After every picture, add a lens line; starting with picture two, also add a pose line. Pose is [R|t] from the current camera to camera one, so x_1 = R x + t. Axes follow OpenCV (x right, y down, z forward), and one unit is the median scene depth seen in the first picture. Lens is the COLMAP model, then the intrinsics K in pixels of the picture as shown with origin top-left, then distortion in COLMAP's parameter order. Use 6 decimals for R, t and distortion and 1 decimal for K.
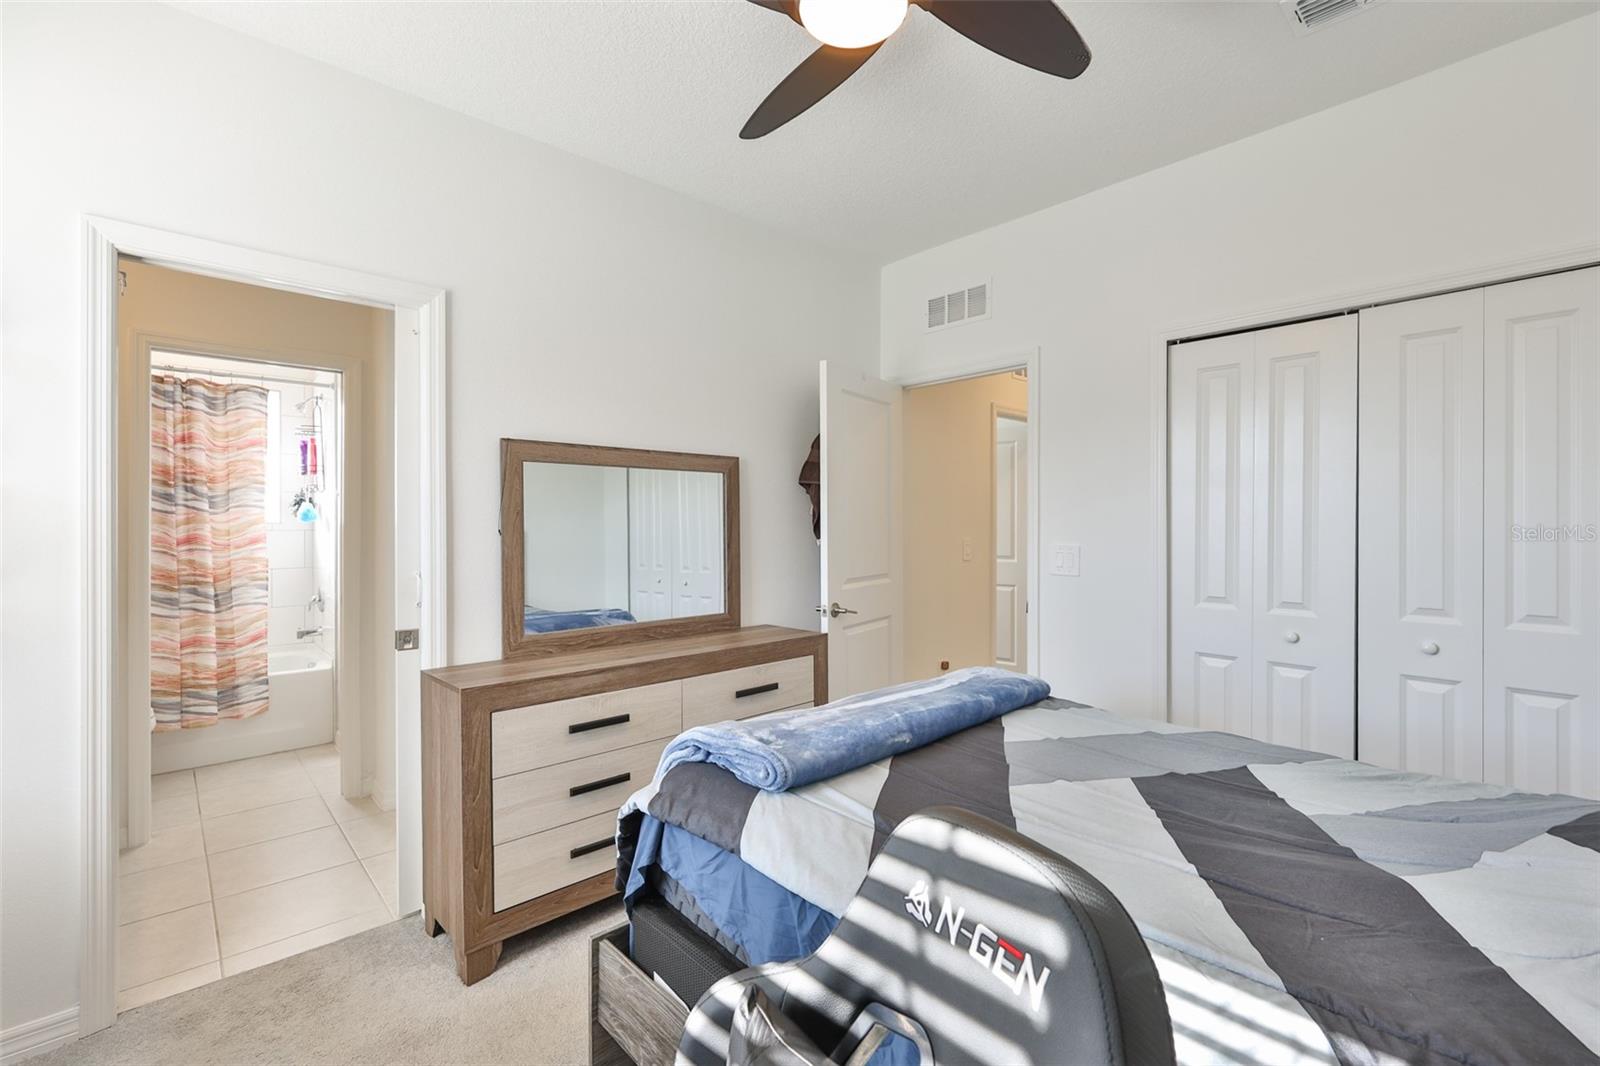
lens RADIAL K [[683.0, 0, 785.4], [0, 683.0, 532.2], [0, 0, 1]] dist [-0.006222, 0.000614]
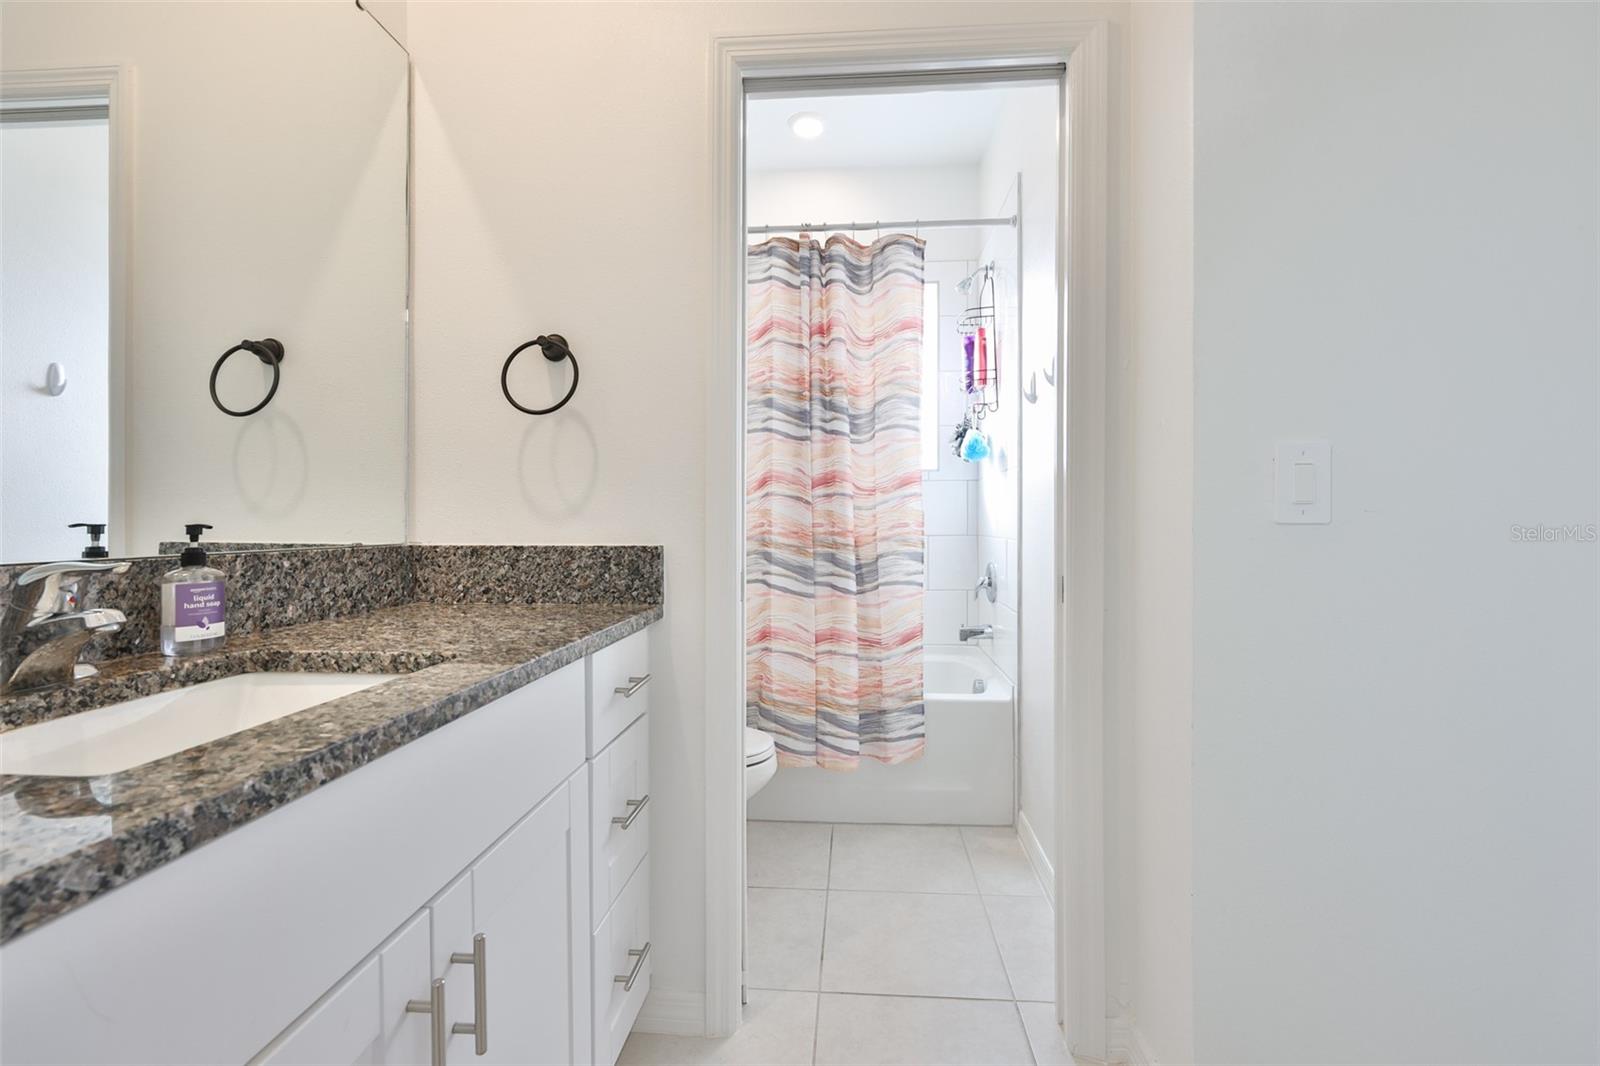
lens RADIAL K [[683.0, 0, 799.7], [0, 683.0, 535.7], [0, 0, 1]] dist [-0.006222, 0.000614]
pose [[0.678349, 0.007934, -0.734697, -0.400053], [-0.000344, 0.999945, 0.010481, 0.057135], [0.734740, -0.006857, 0.678315, 0.520879]]
